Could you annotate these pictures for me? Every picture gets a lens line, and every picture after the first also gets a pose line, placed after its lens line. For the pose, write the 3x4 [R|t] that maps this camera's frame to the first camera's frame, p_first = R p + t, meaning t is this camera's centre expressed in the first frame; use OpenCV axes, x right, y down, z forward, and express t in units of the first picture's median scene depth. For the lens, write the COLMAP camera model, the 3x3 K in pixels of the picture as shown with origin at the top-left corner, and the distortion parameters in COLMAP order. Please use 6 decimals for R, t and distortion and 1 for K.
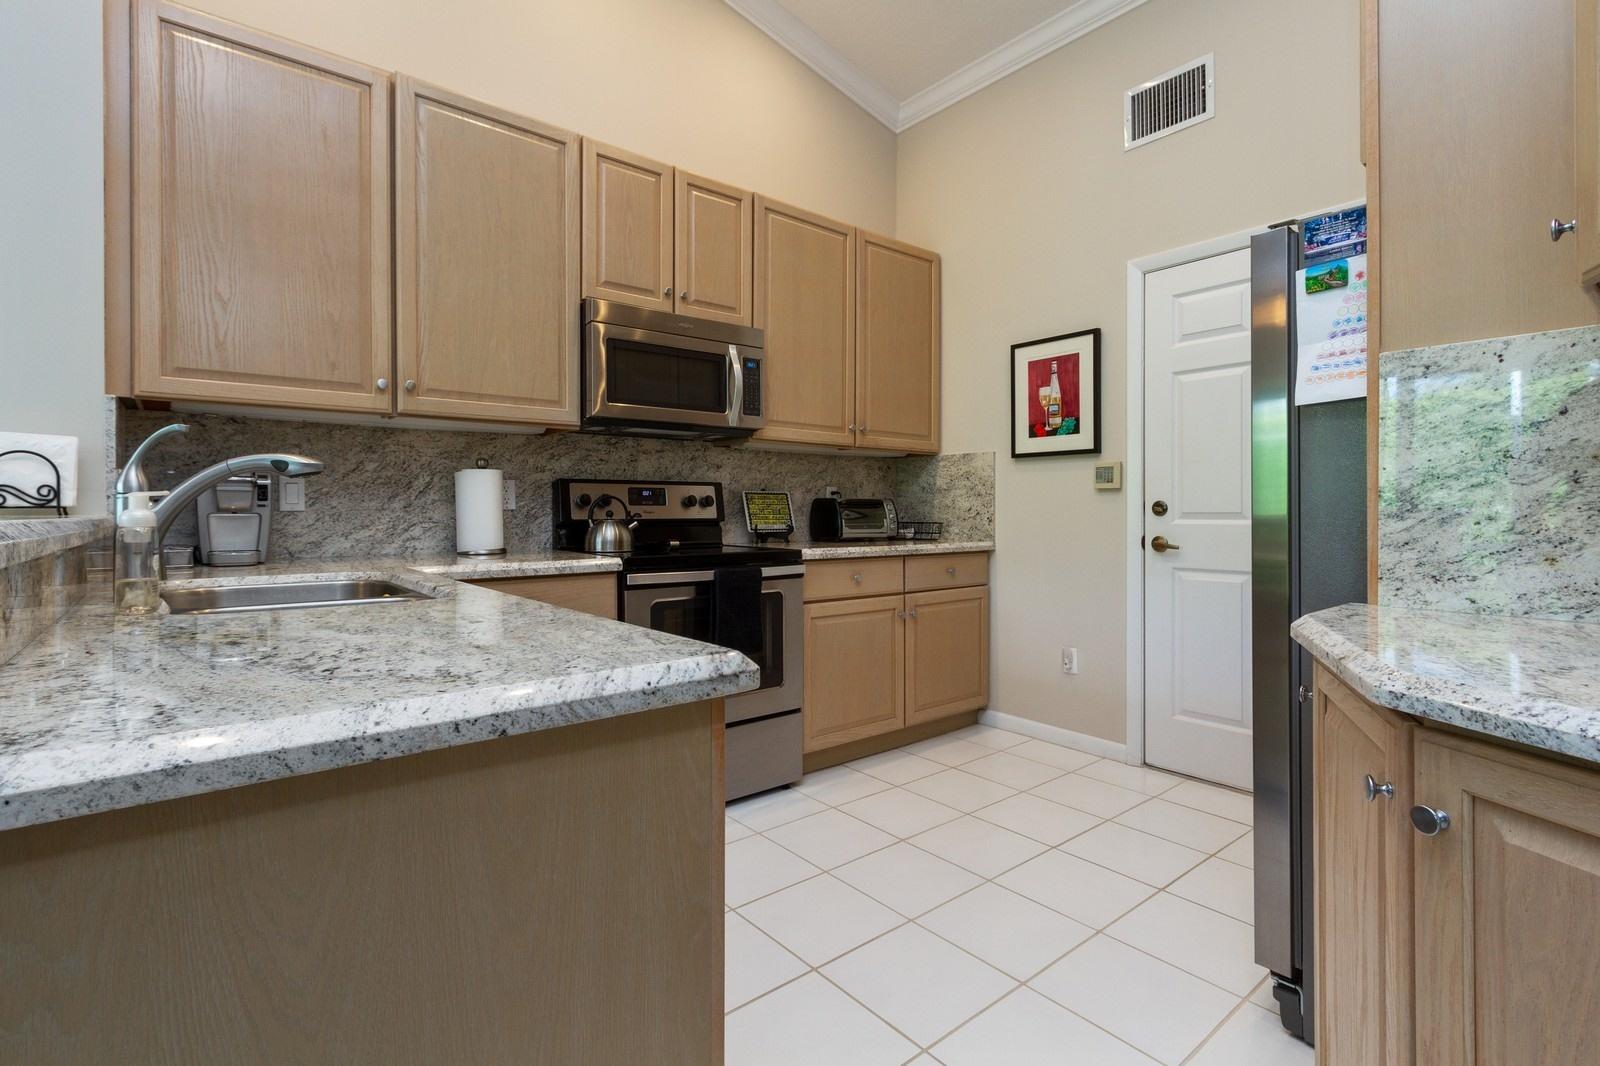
lens RADIAL K [[748.5, 0, 786.0], [0, 748.5, 508.3], [0, 0, 1]] dist [0.003944, -0.000655]
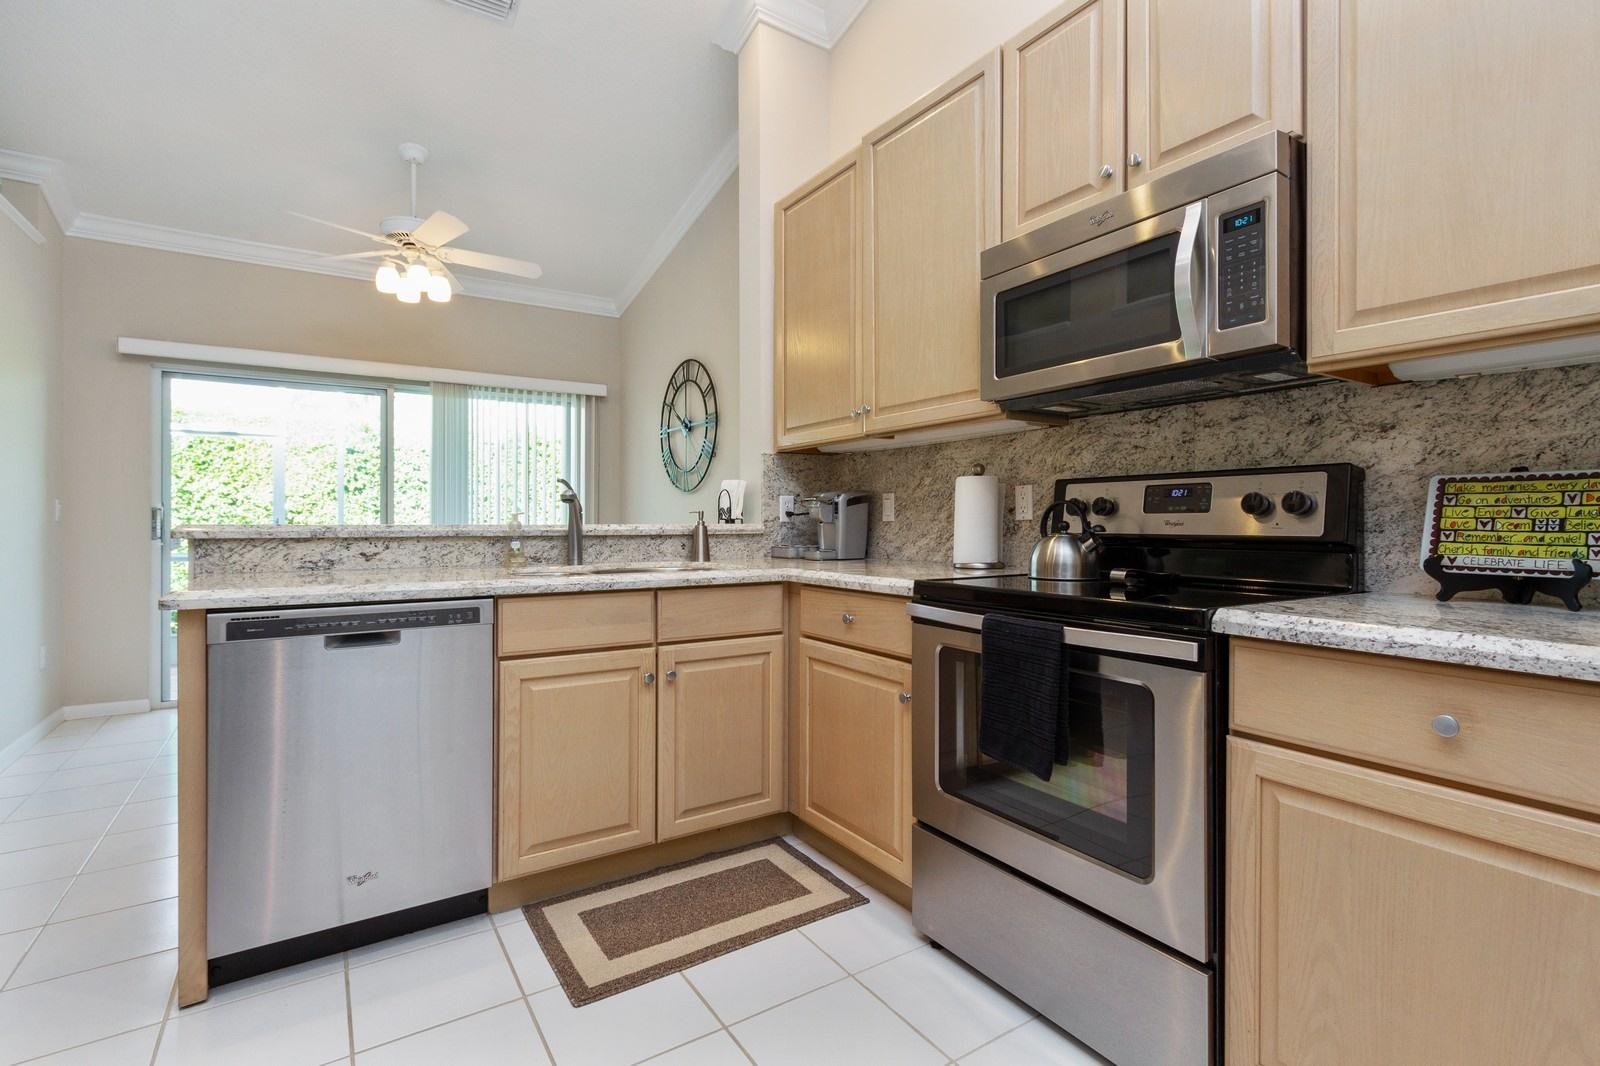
lens RADIAL K [[748.5, 0, 796.5], [0, 748.5, 521.9], [0, 0, 1]] dist [0.003944, -0.000655]
pose [[-0.110825, 0.000978, -0.993839, 0.535503], [0.002762, 0.999996, 0.000676, 0.002704], [0.993836, -0.002671, -0.110828, 0.878442]]
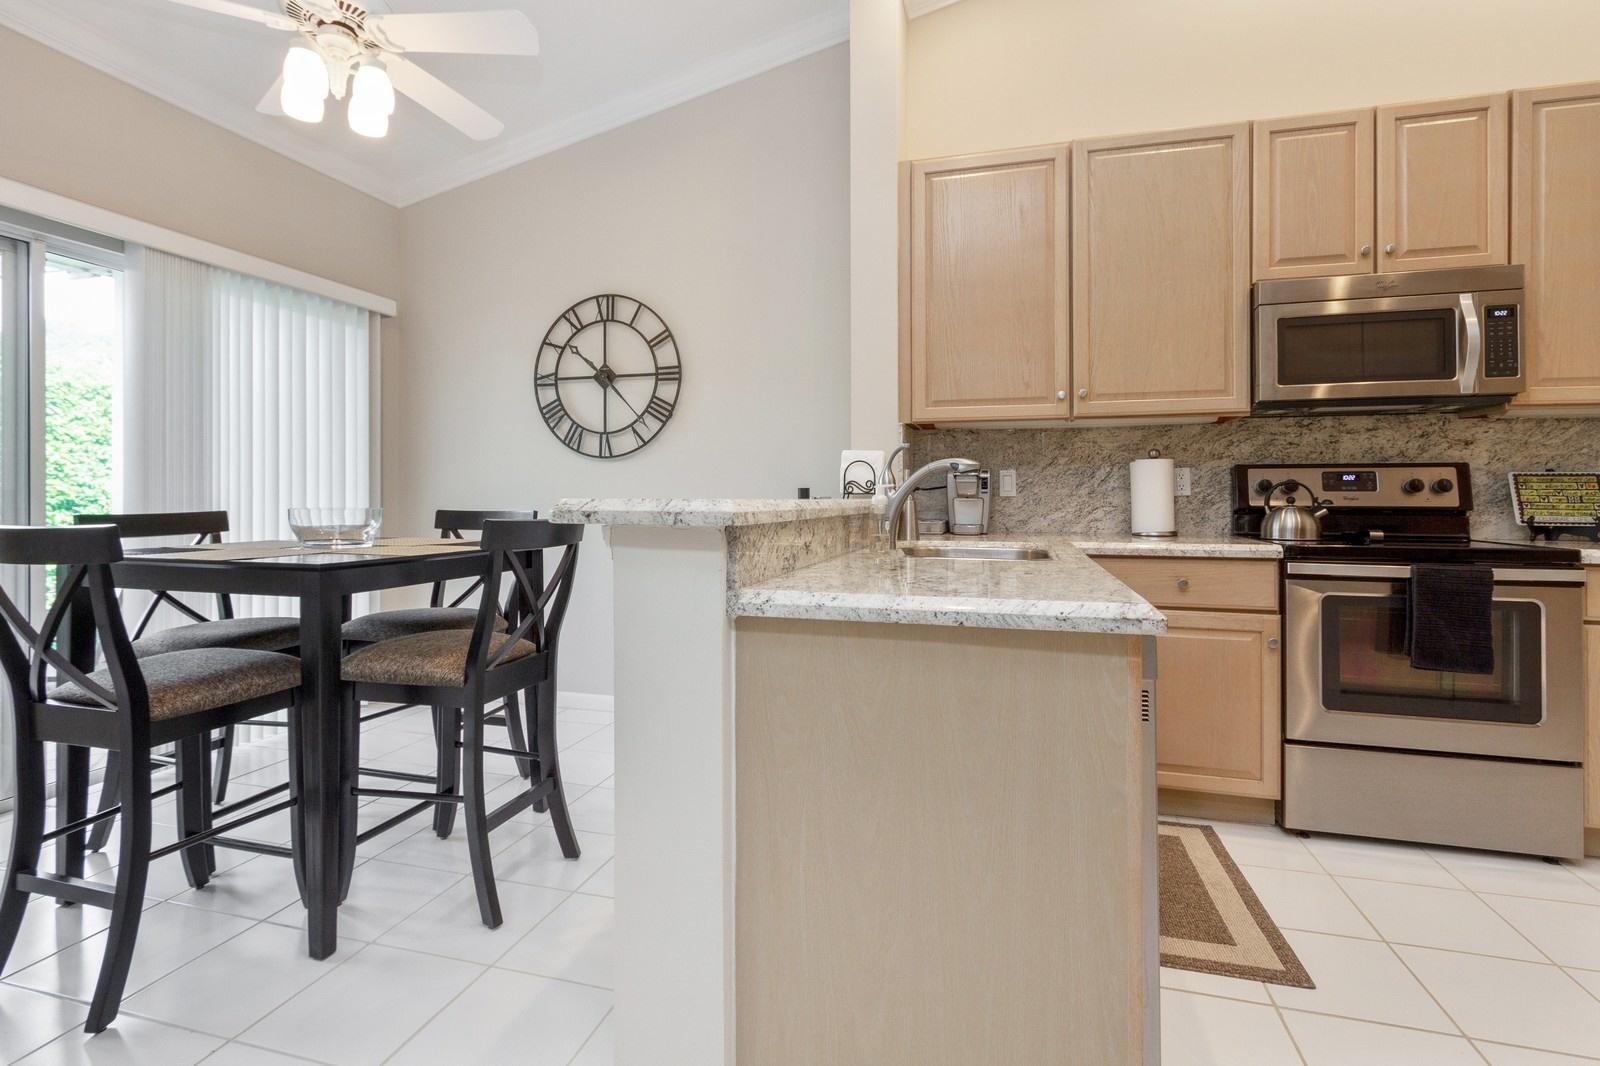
lens RADIAL K [[748.5, 0, 800.9], [0, 748.5, 497.8], [0, 0, 1]] dist [0.003944, -0.000655]
pose [[0.585091, 0.003648, -0.810959, 0.186016], [-0.000412, 0.999991, 0.004201, 0.000632], [0.810967, -0.002124, 0.585088, -0.071388]]
